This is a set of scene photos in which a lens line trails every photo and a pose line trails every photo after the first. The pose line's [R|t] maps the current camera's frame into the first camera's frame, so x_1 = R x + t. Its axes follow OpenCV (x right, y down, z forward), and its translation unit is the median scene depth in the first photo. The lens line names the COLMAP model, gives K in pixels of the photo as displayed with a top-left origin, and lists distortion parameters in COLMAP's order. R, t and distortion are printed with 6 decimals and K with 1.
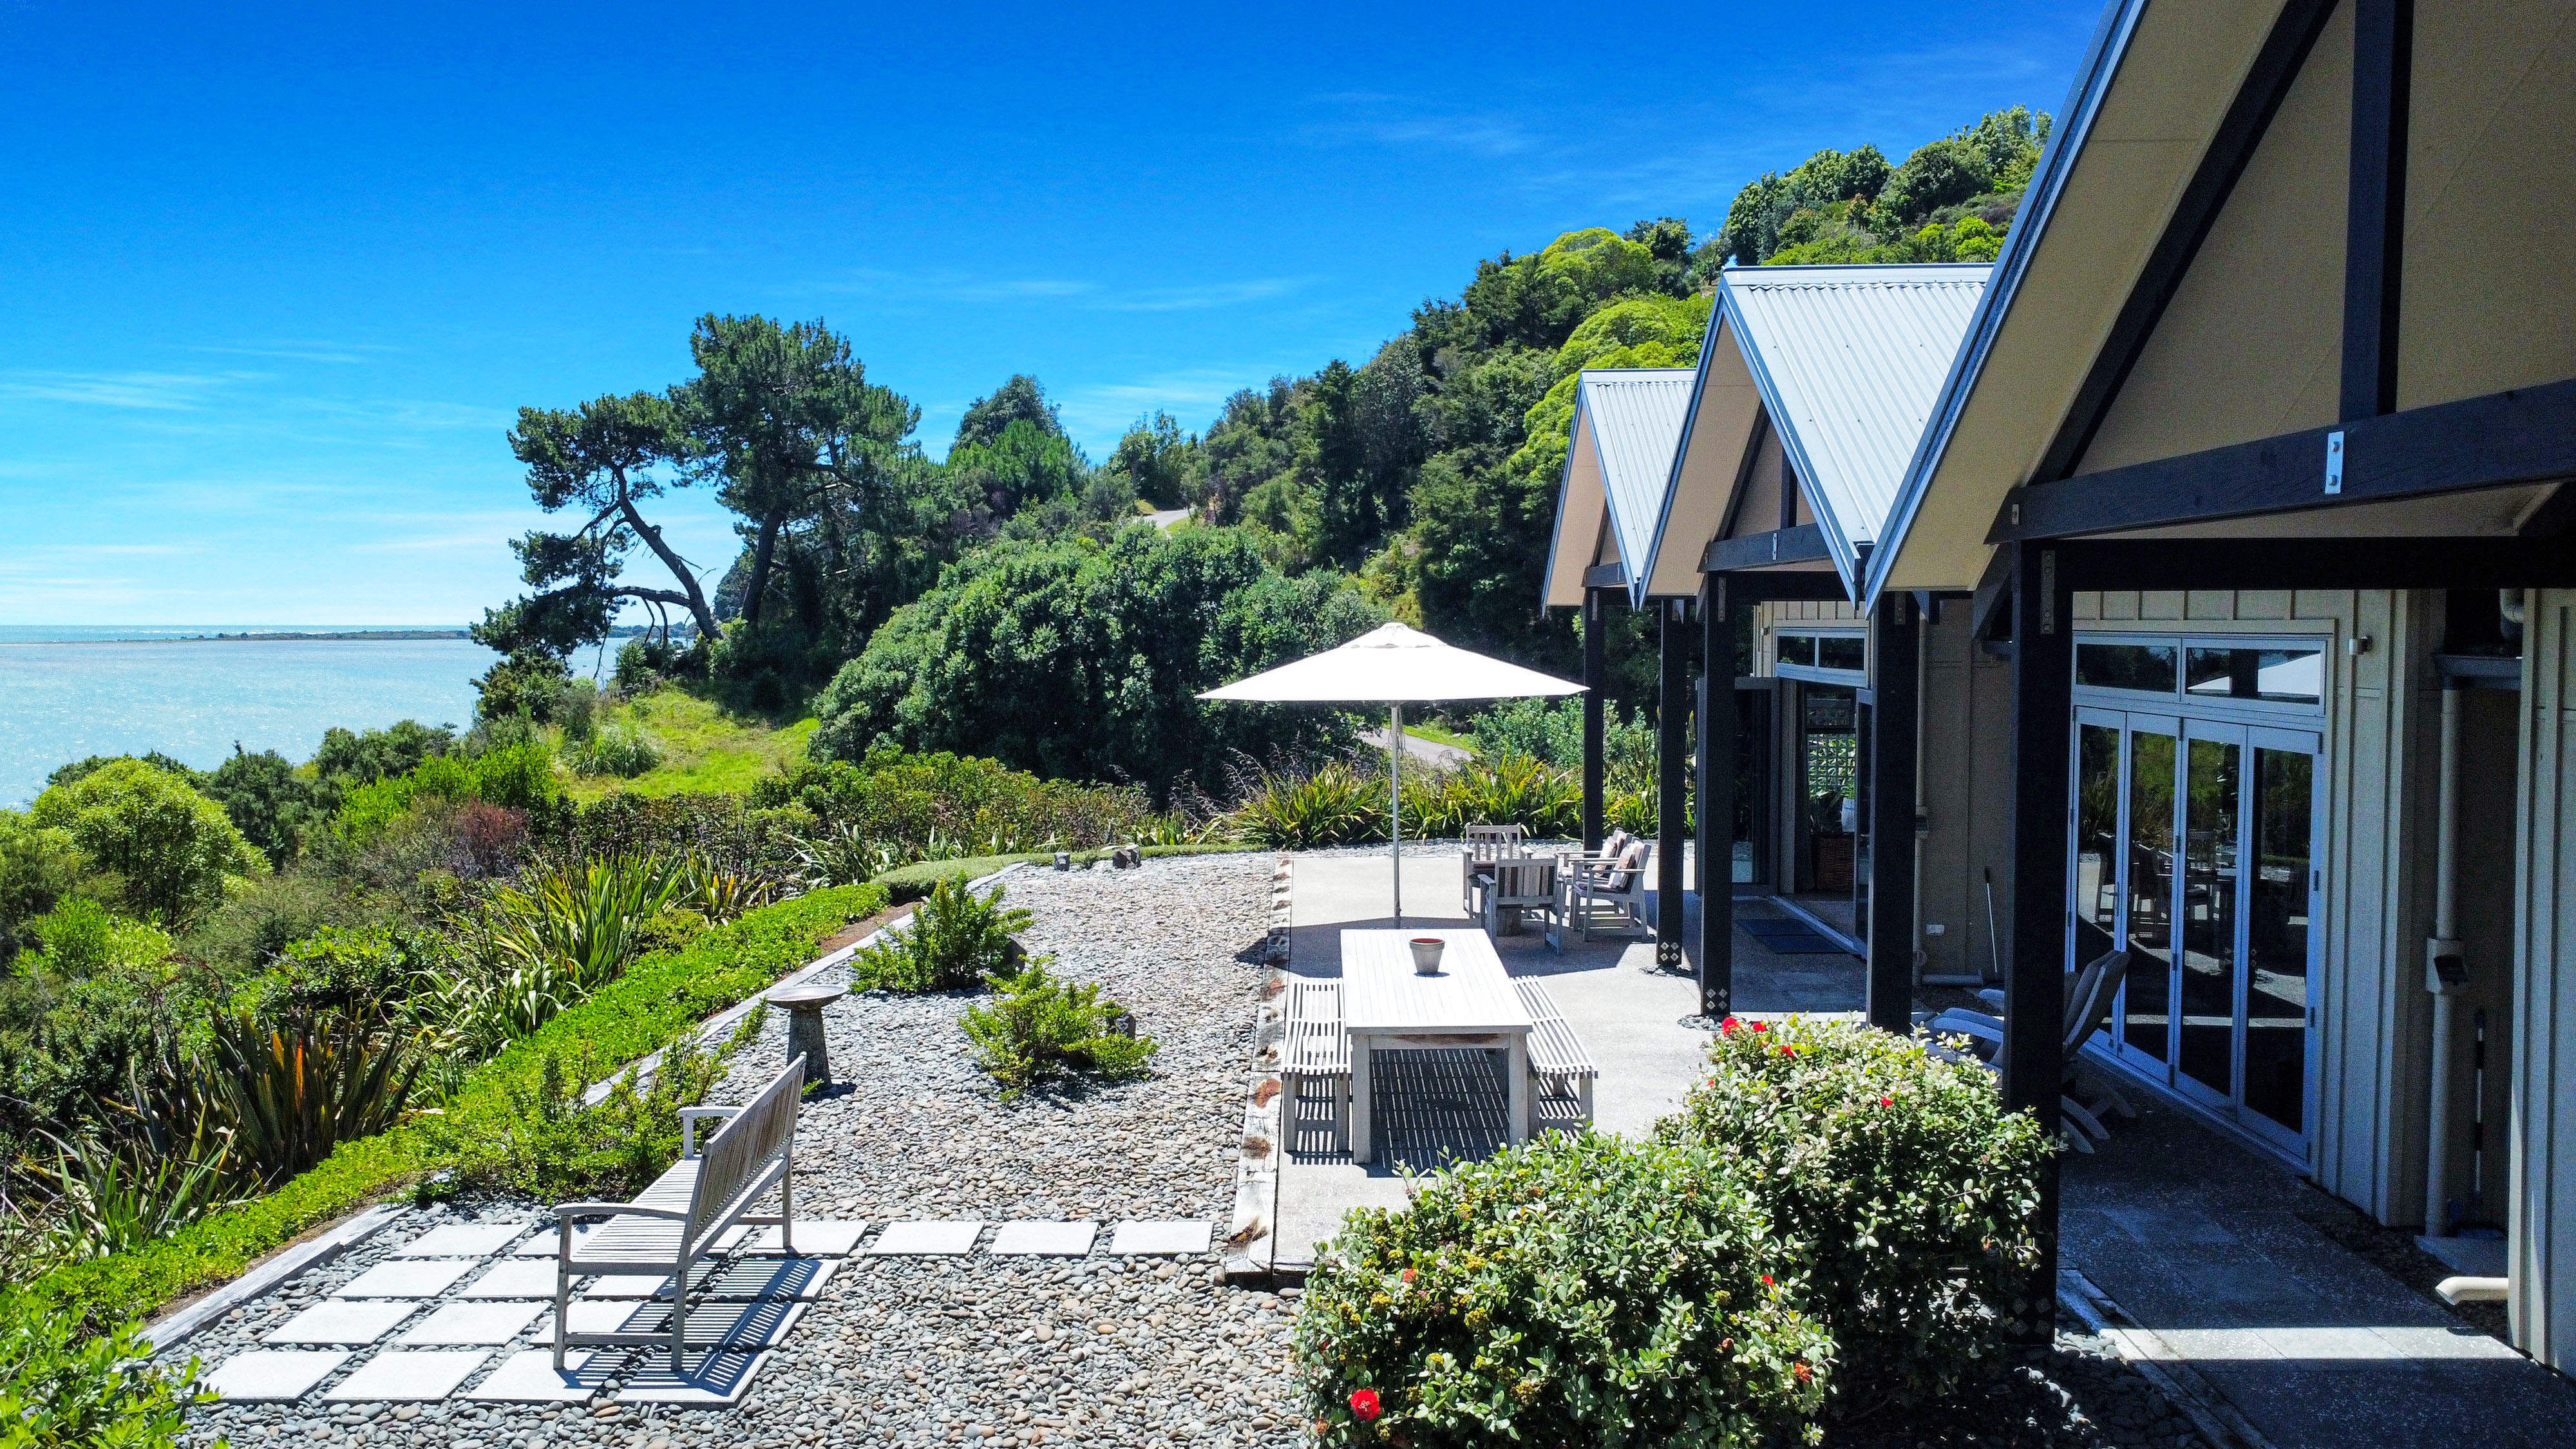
lens RADIAL K [[1958.3, 0, 1296.4], [0, 1958.3, 728.6], [0, 0, 1]] dist [0.001274, 0.010107]
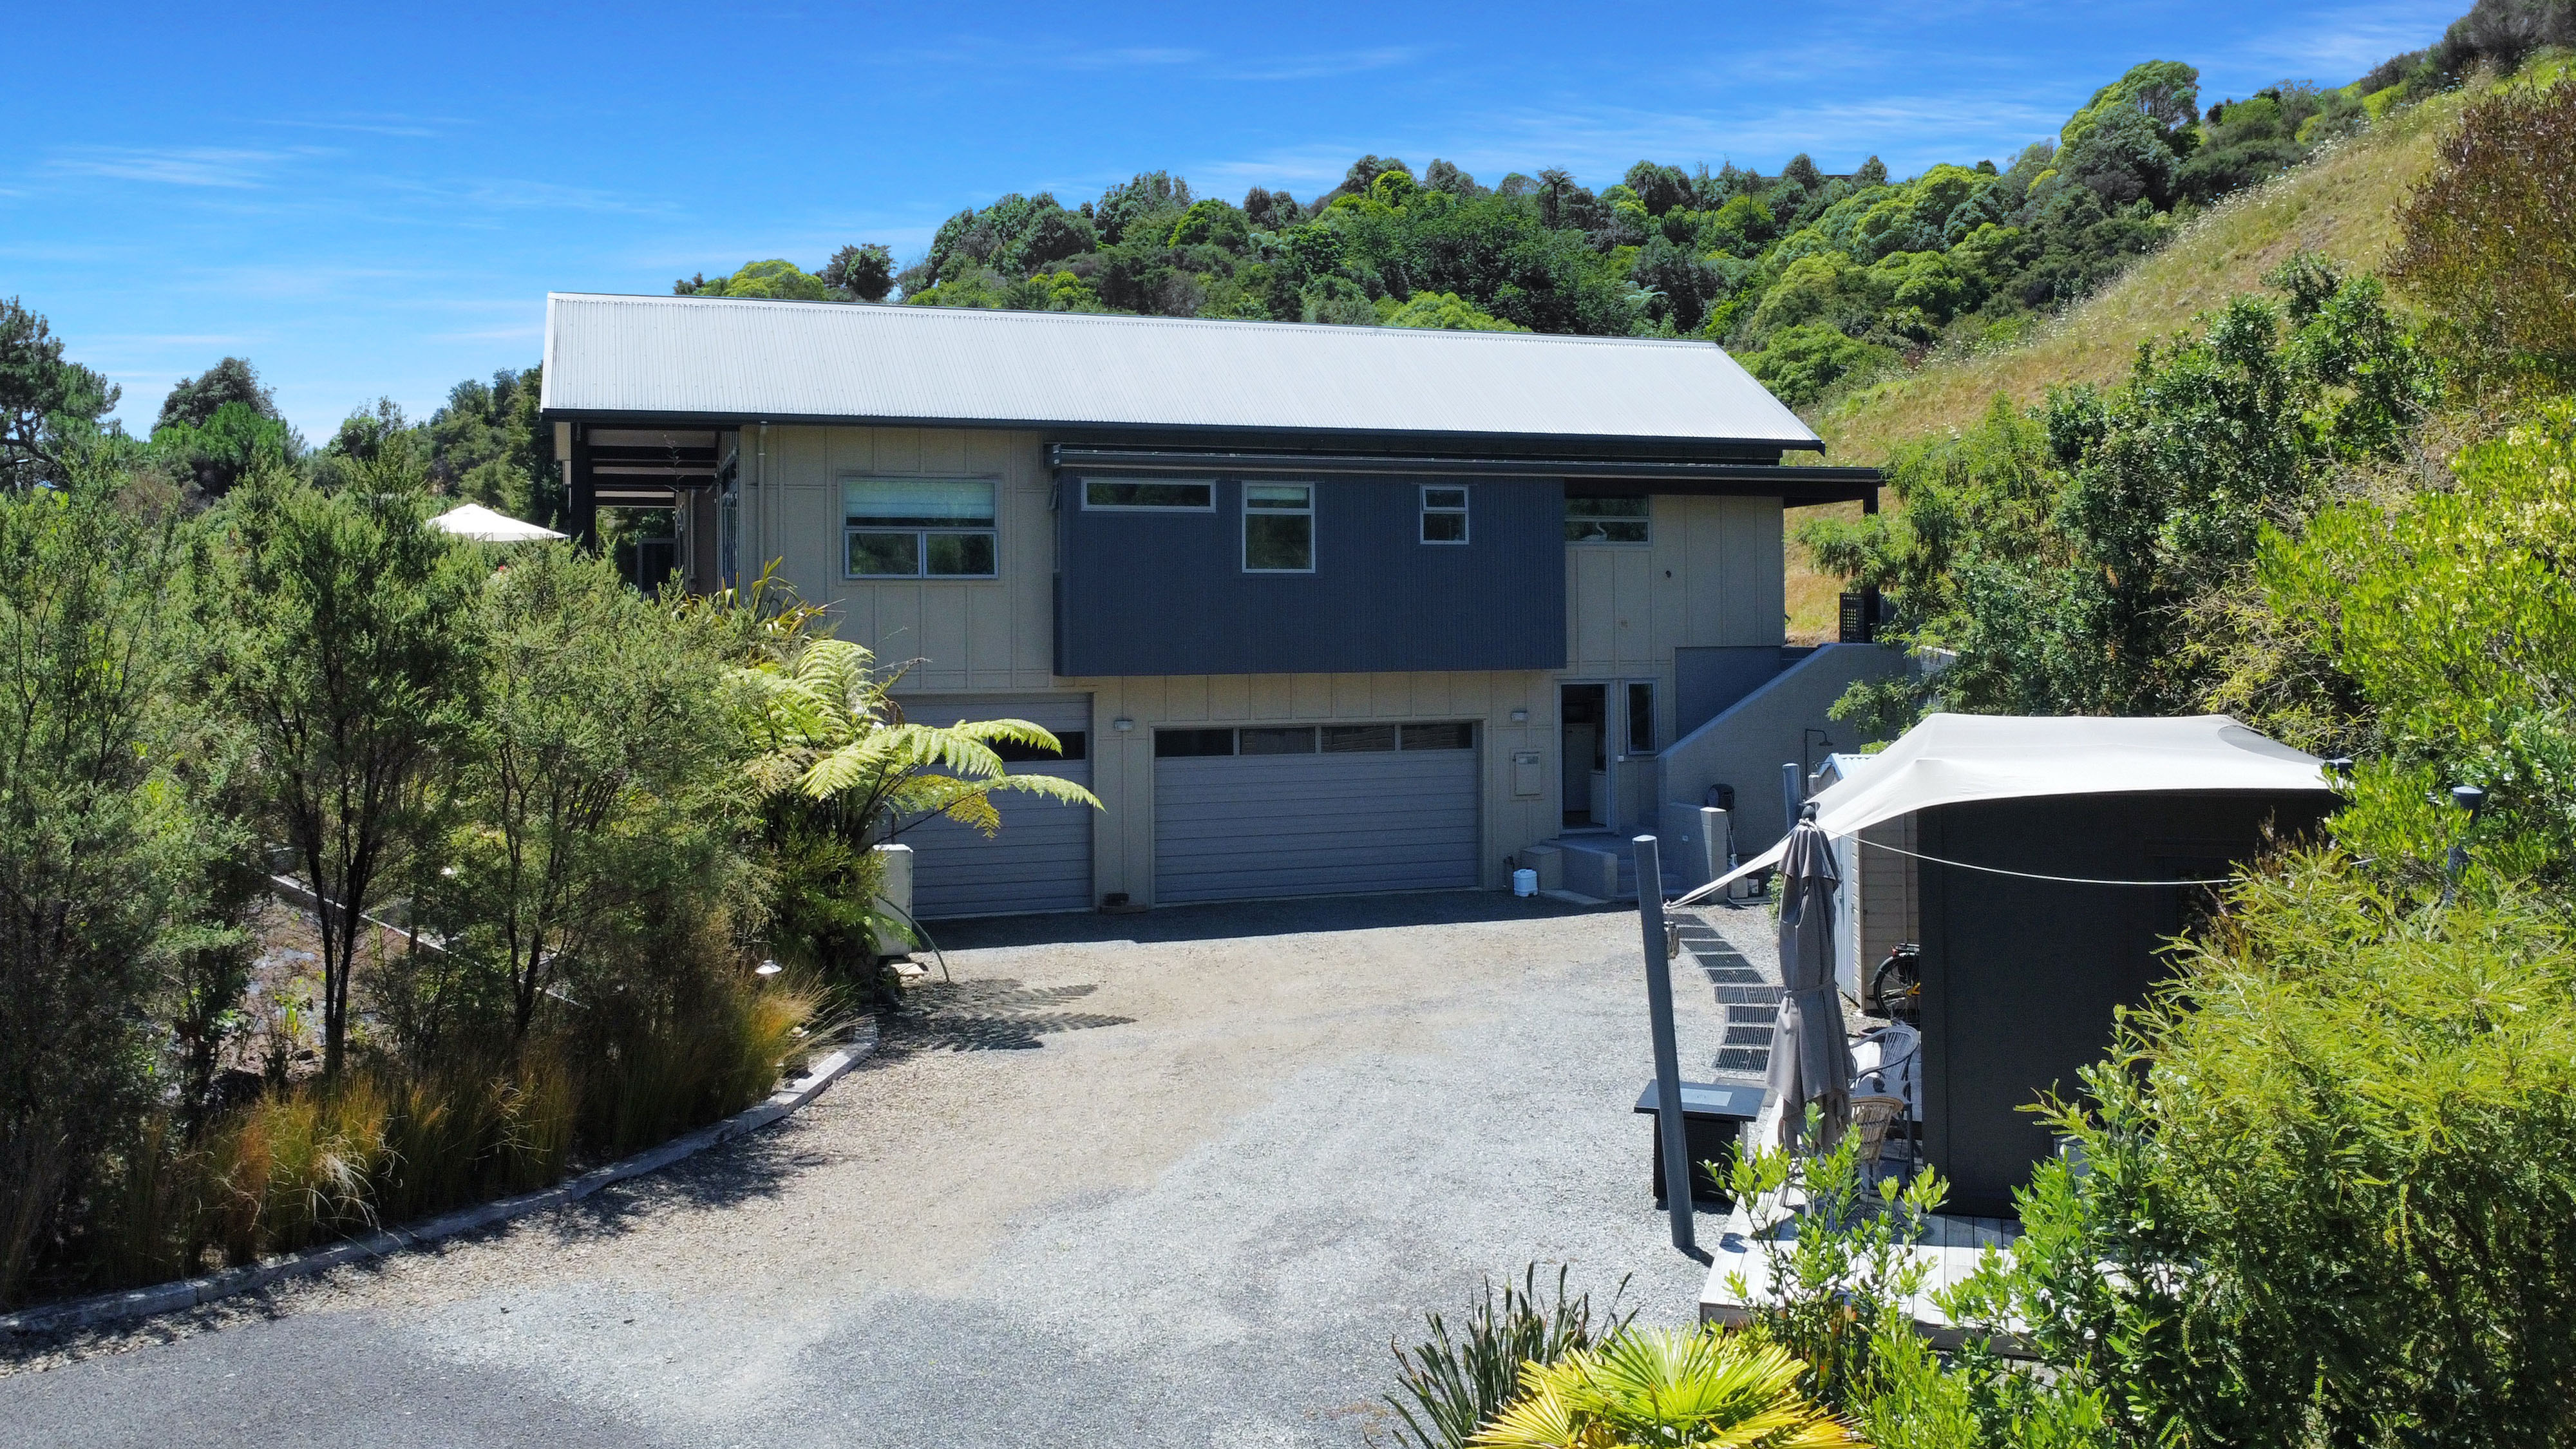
lens RADIAL K [[1958.3, 0, 1280.5], [0, 1958.3, 592.9], [0, 0, 1]] dist [0.001274, 0.010107]
pose [[0.936900, -0.002060, 0.349590, 0.016925], [0.026126, 0.997599, -0.064138, 0.026778], [-0.348619, 0.069224, 0.934705, -0.172842]]
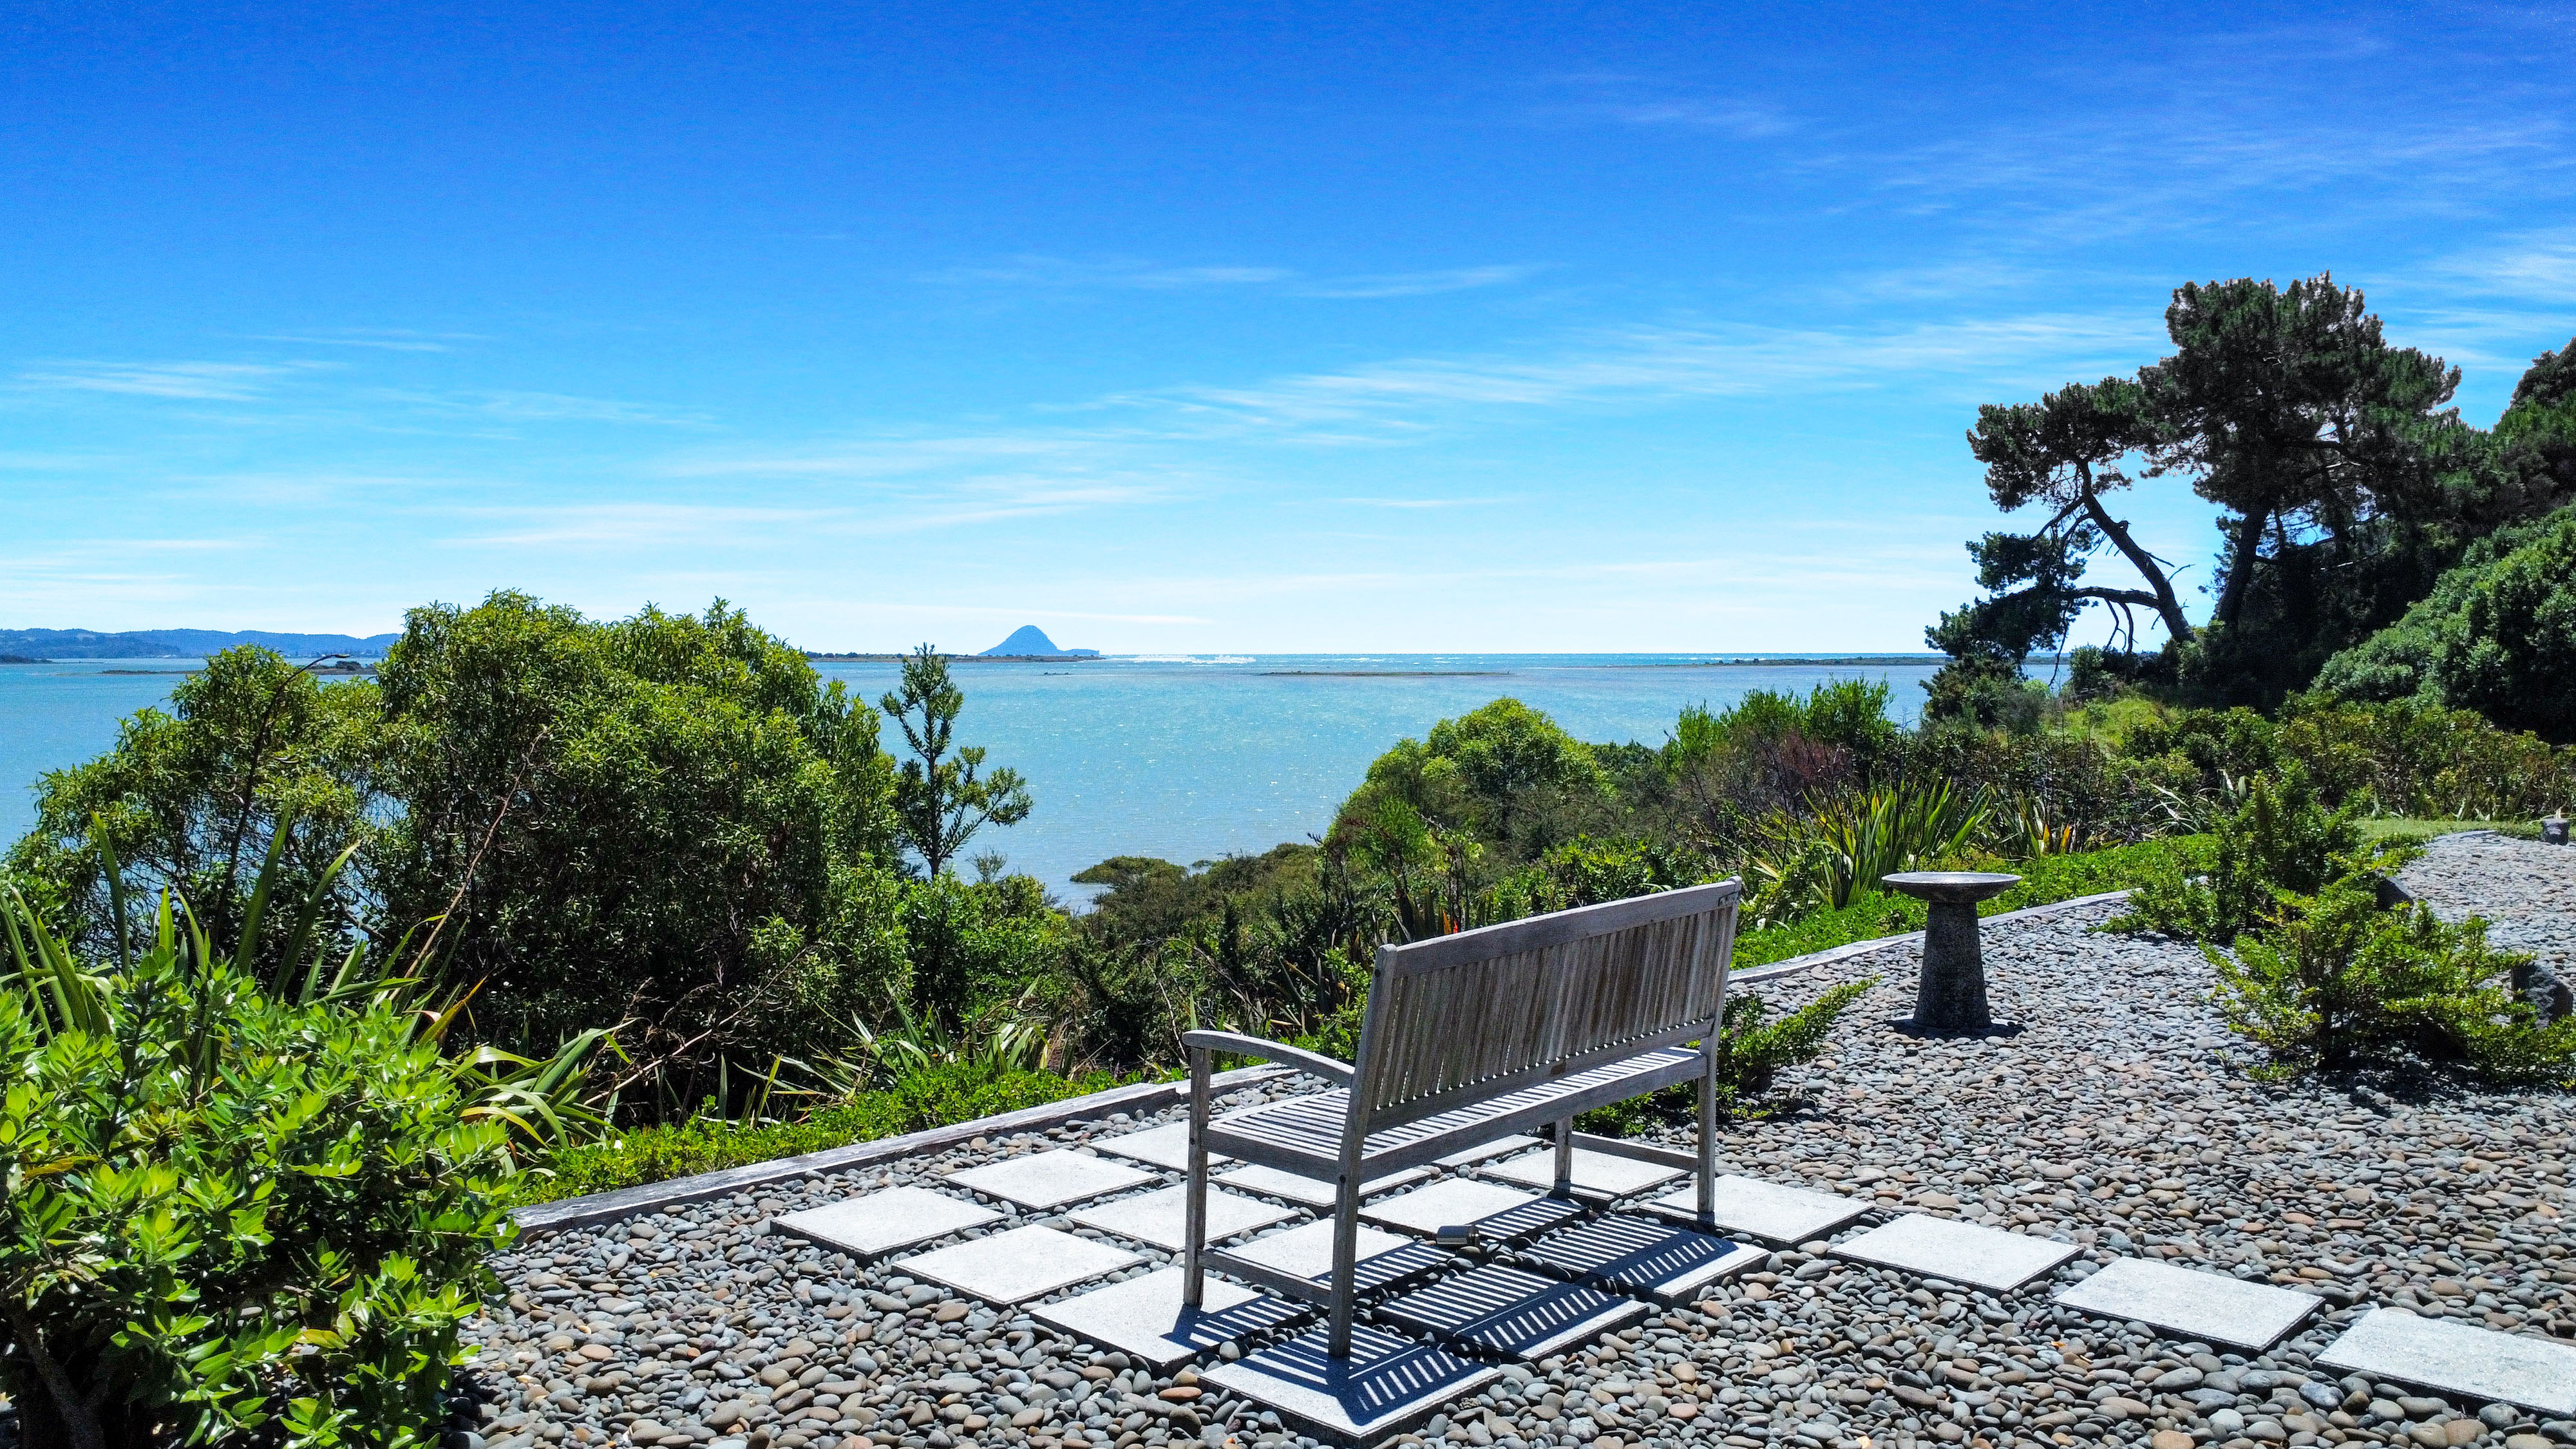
lens RADIAL K [[1958.3, 0, 1234.3], [0, 1958.3, 714.9], [0, 0, 1]] dist [0.001274, 0.010107]
pose [[0.730380, 0.019654, -0.682758, 0.002288], [-0.033333, 0.999421, -0.006888, 0.009284], [0.682228, 0.027789, 0.730612, 0.035272]]
